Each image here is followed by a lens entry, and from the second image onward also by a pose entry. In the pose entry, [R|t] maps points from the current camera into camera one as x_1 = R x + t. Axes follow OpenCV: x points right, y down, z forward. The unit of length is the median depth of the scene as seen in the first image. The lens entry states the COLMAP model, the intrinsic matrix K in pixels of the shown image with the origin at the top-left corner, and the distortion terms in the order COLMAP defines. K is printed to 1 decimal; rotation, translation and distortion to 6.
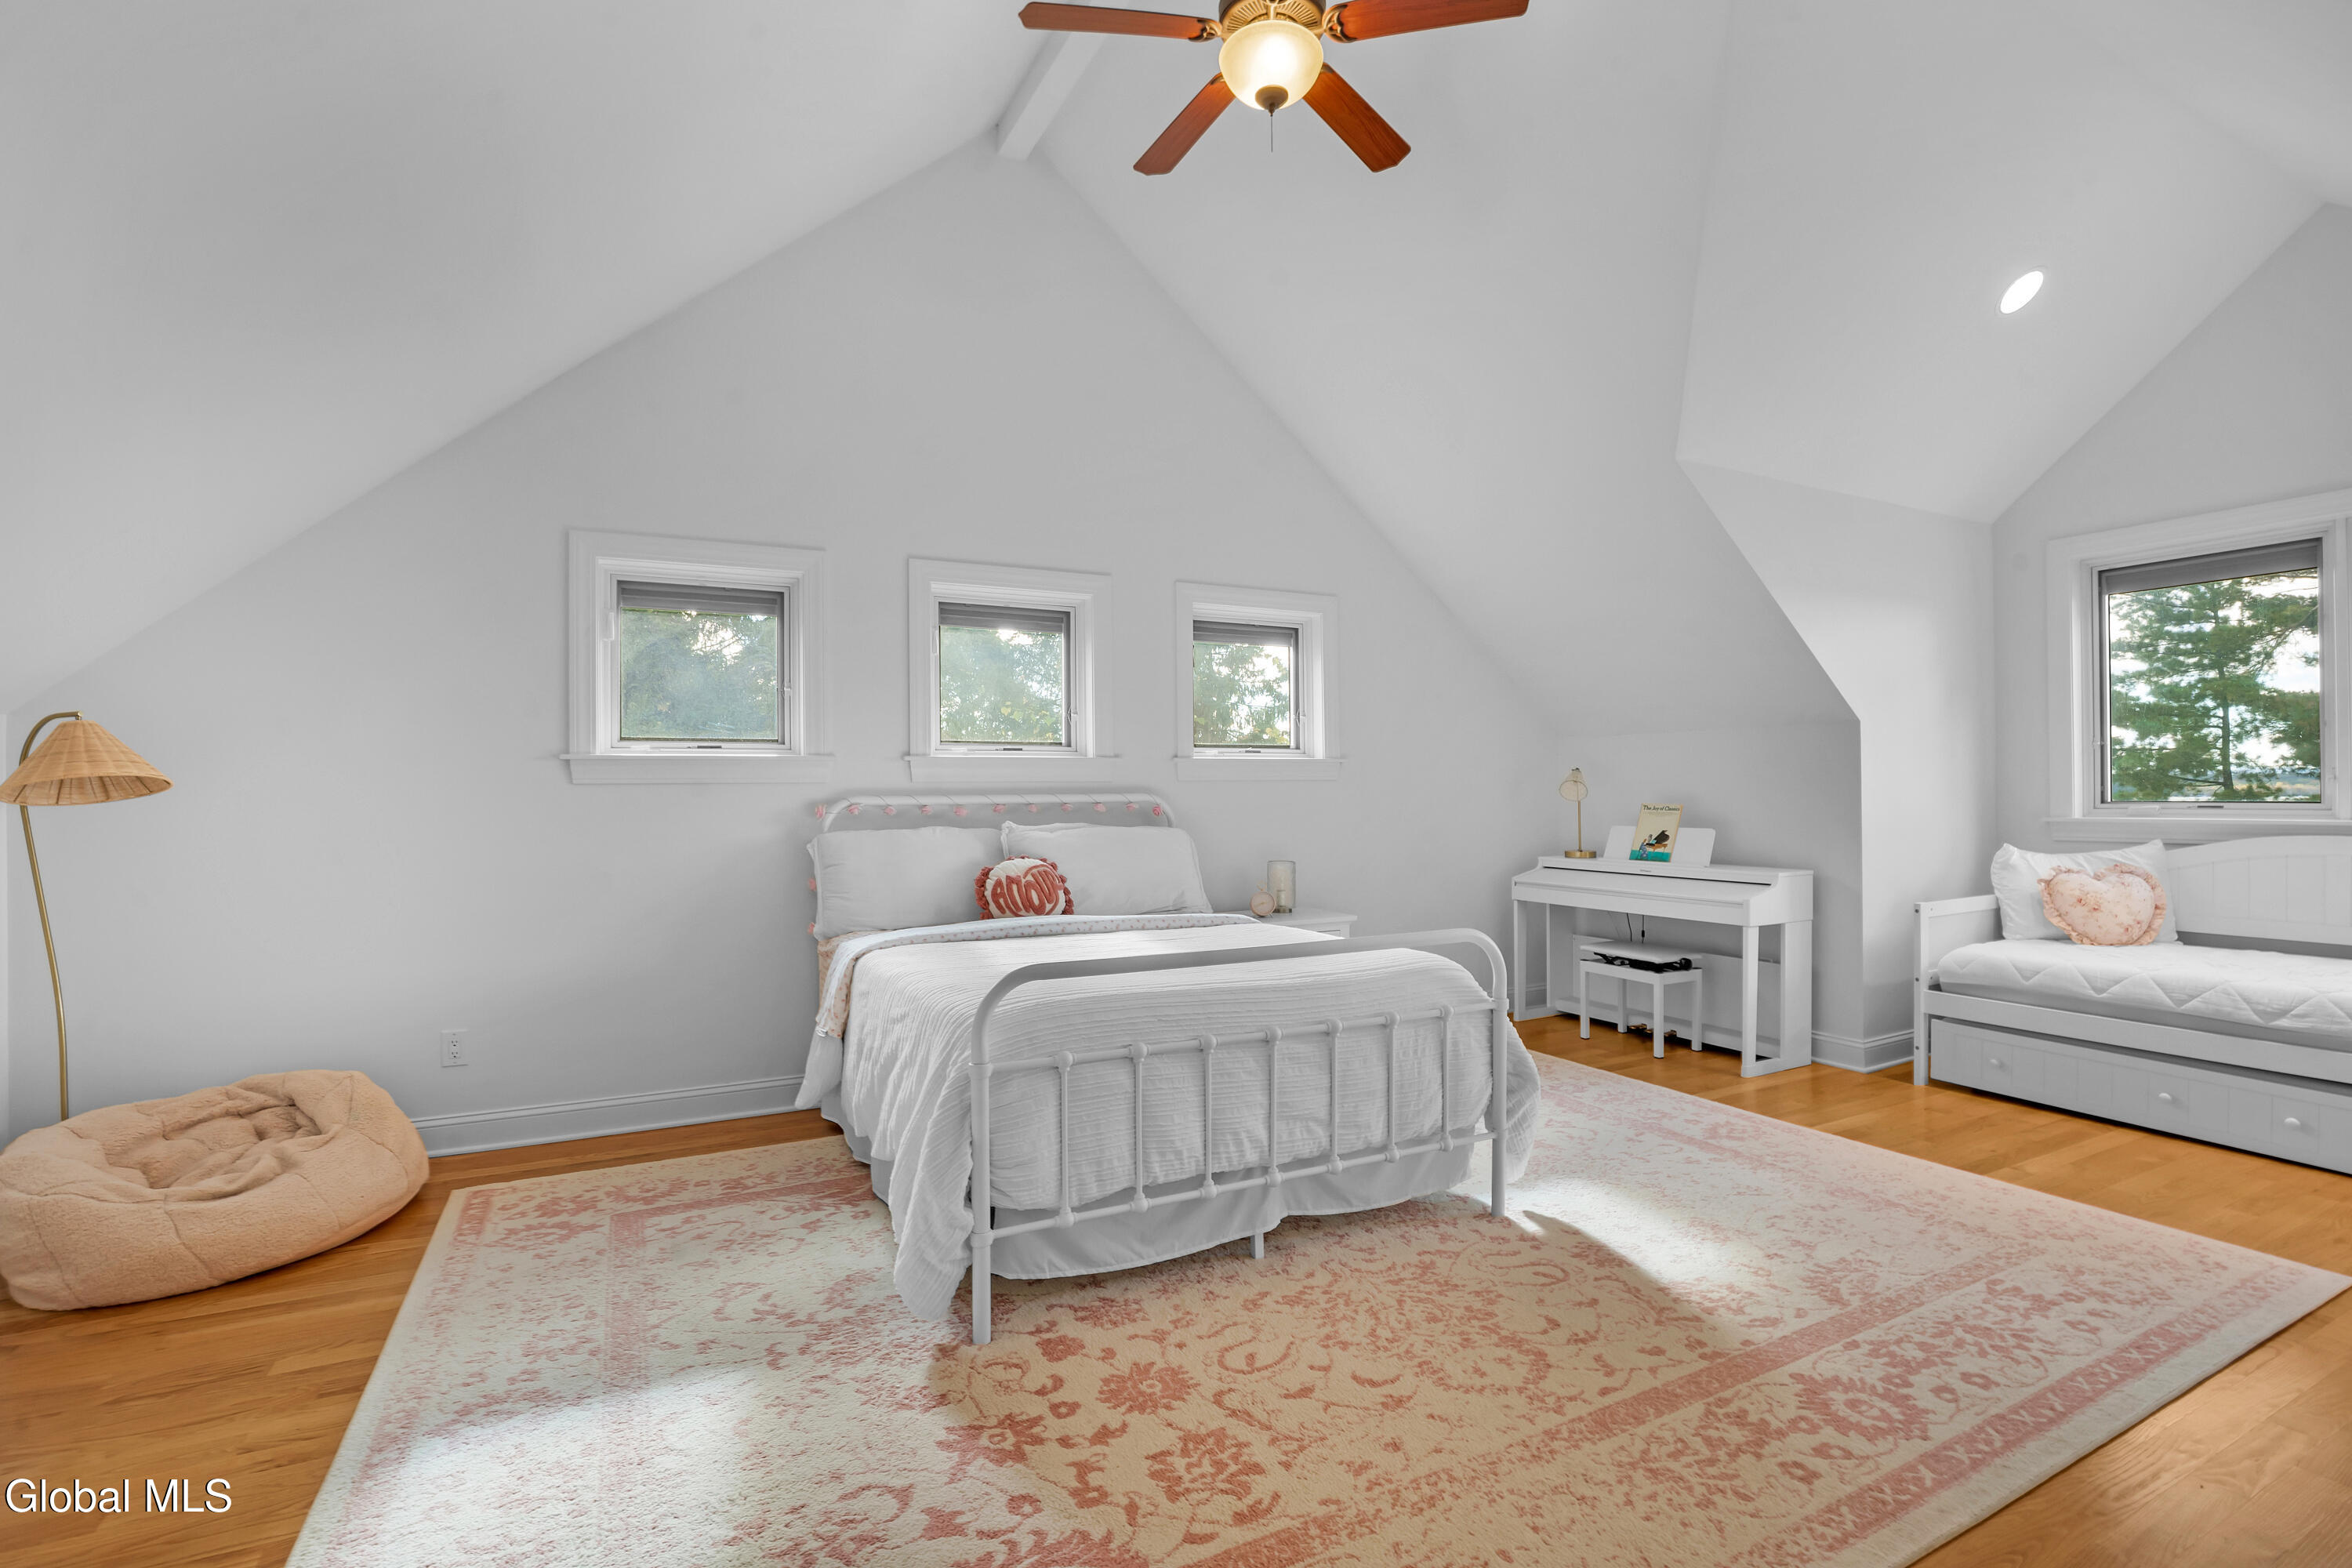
lens RADIAL K [[1094.0, 0, 1176.0], [0, 1094.0, 784.0], [0, 0, 1]] dist [-0.000873, -0.000087]
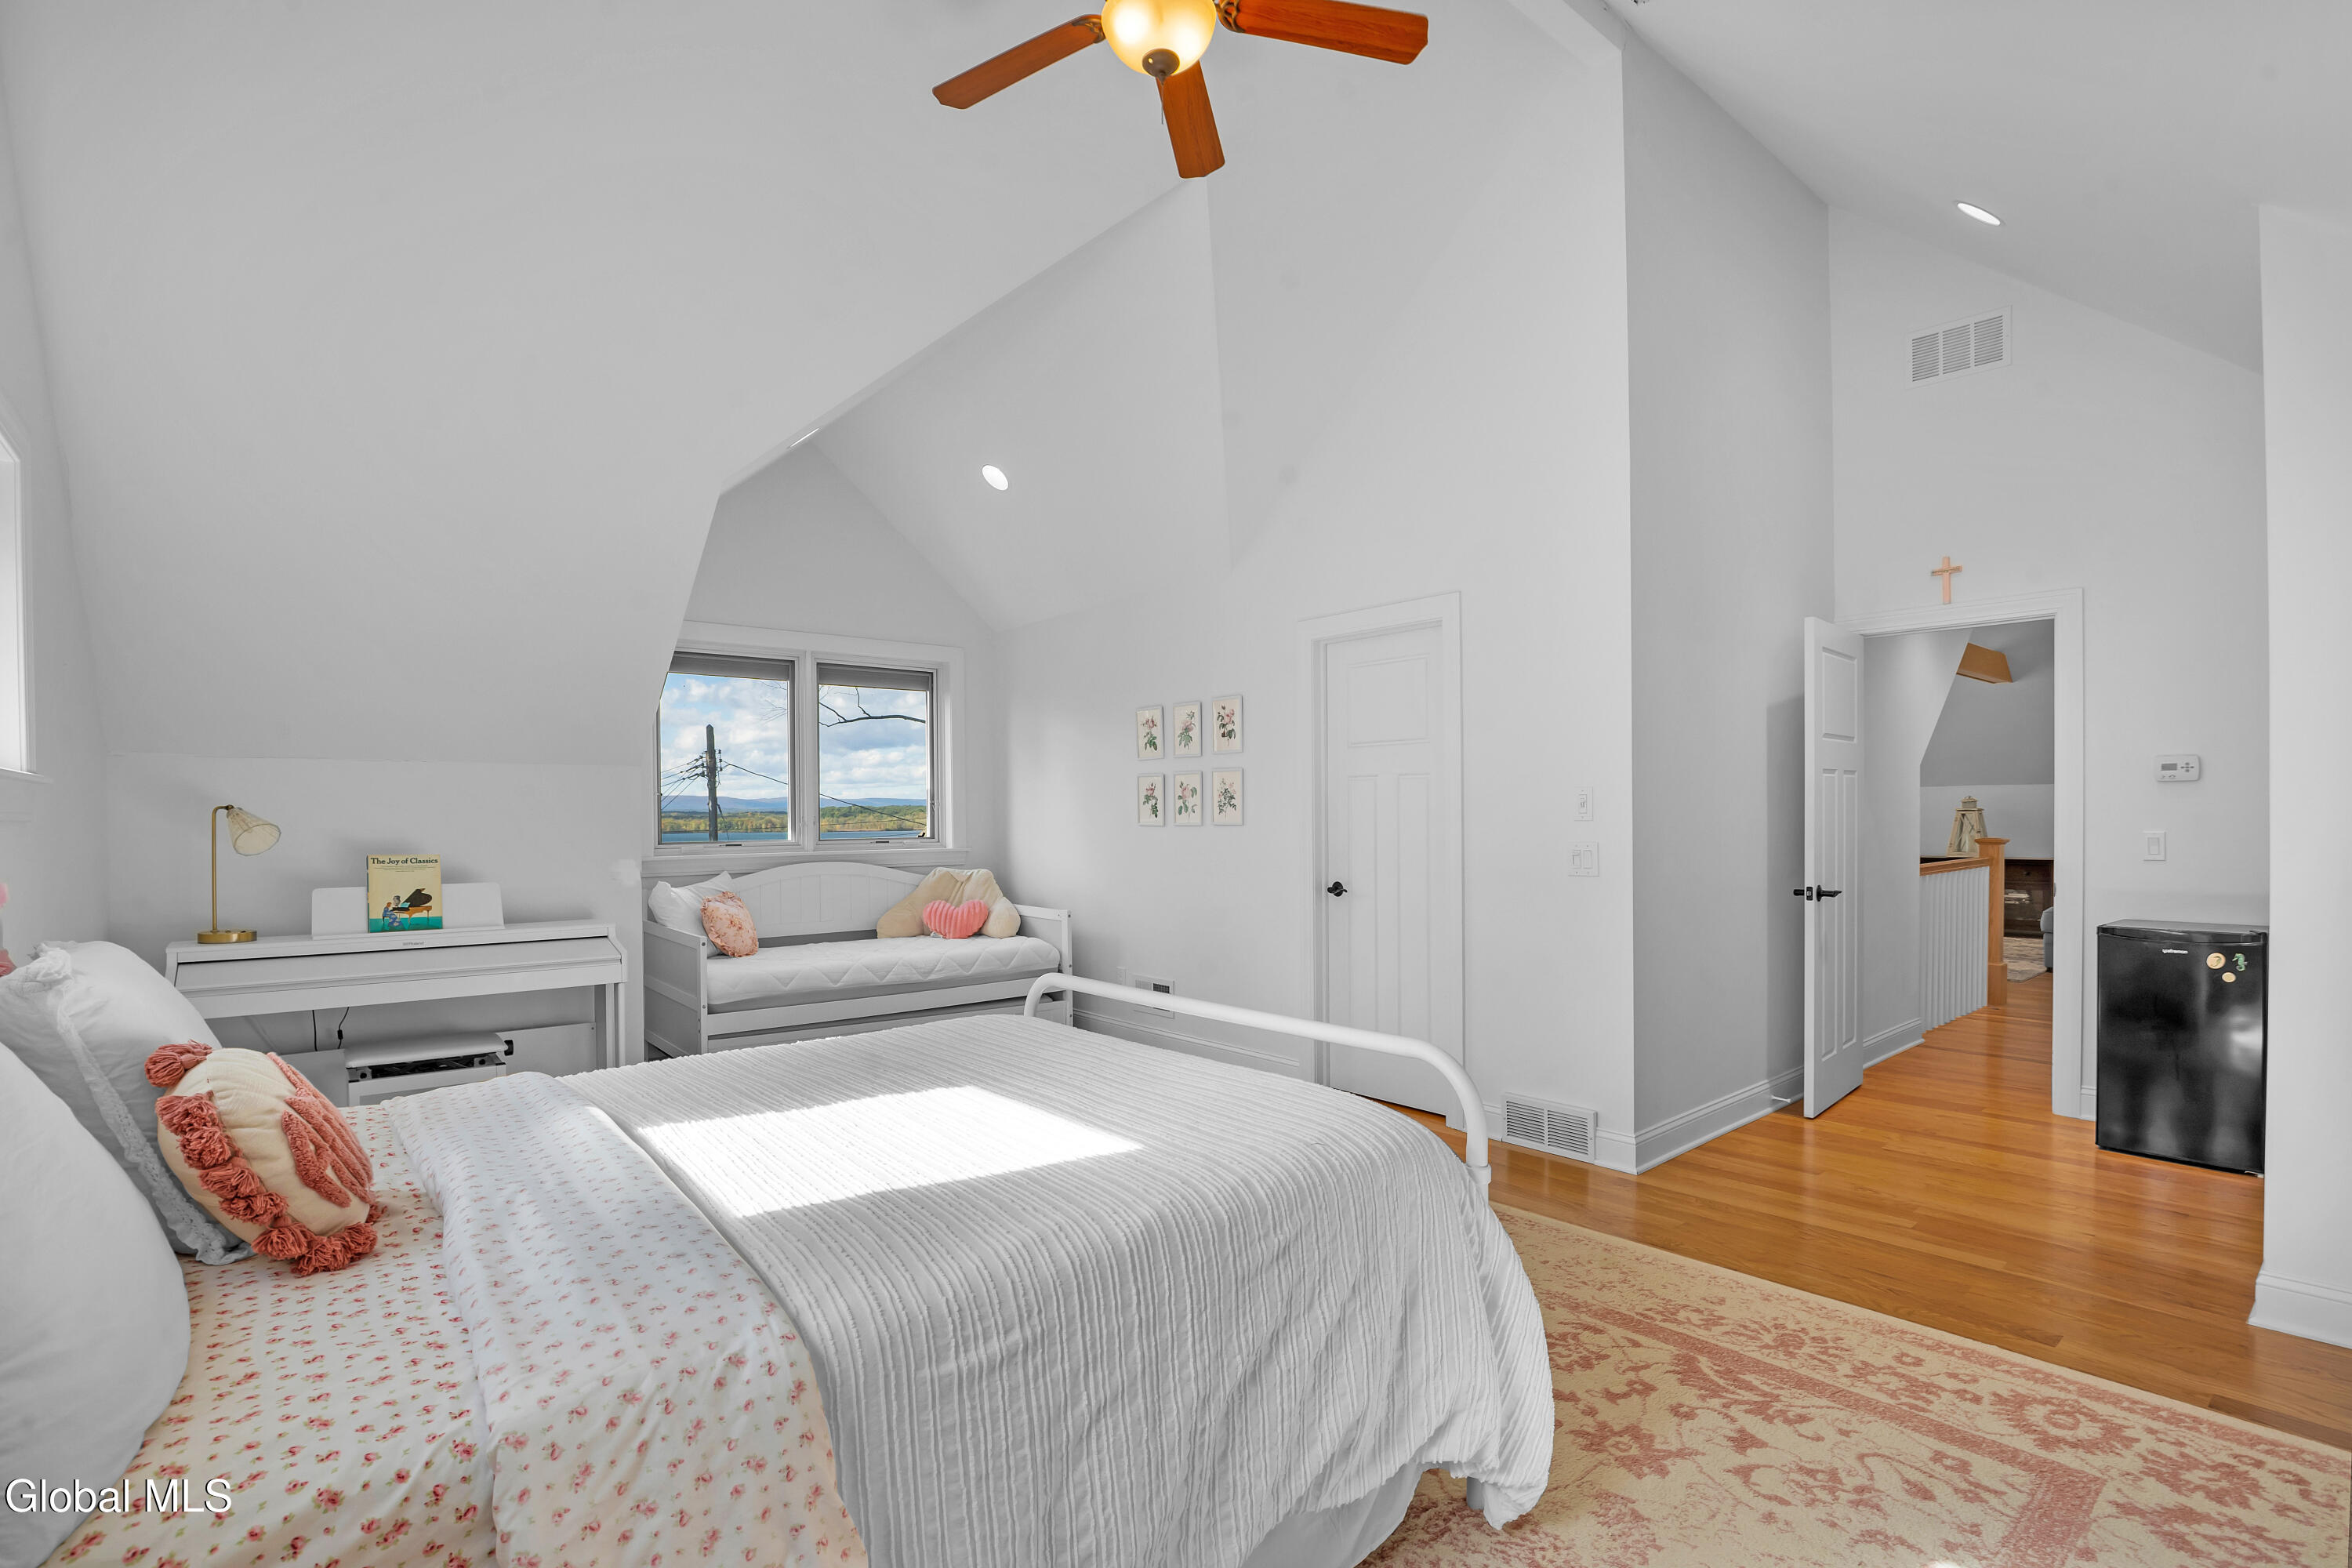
lens RADIAL K [[1112.9, 0, 1175.4], [0, 1112.9, 816.8], [0, 0, 1]] dist [-0.000246, -0.000034]
pose [[-0.229123, 0.010491, 0.973341, -0.680966], [-0.004057, 0.999923, -0.011732, -0.002695], [-0.973389, -0.006637, -0.229063, 1.011583]]
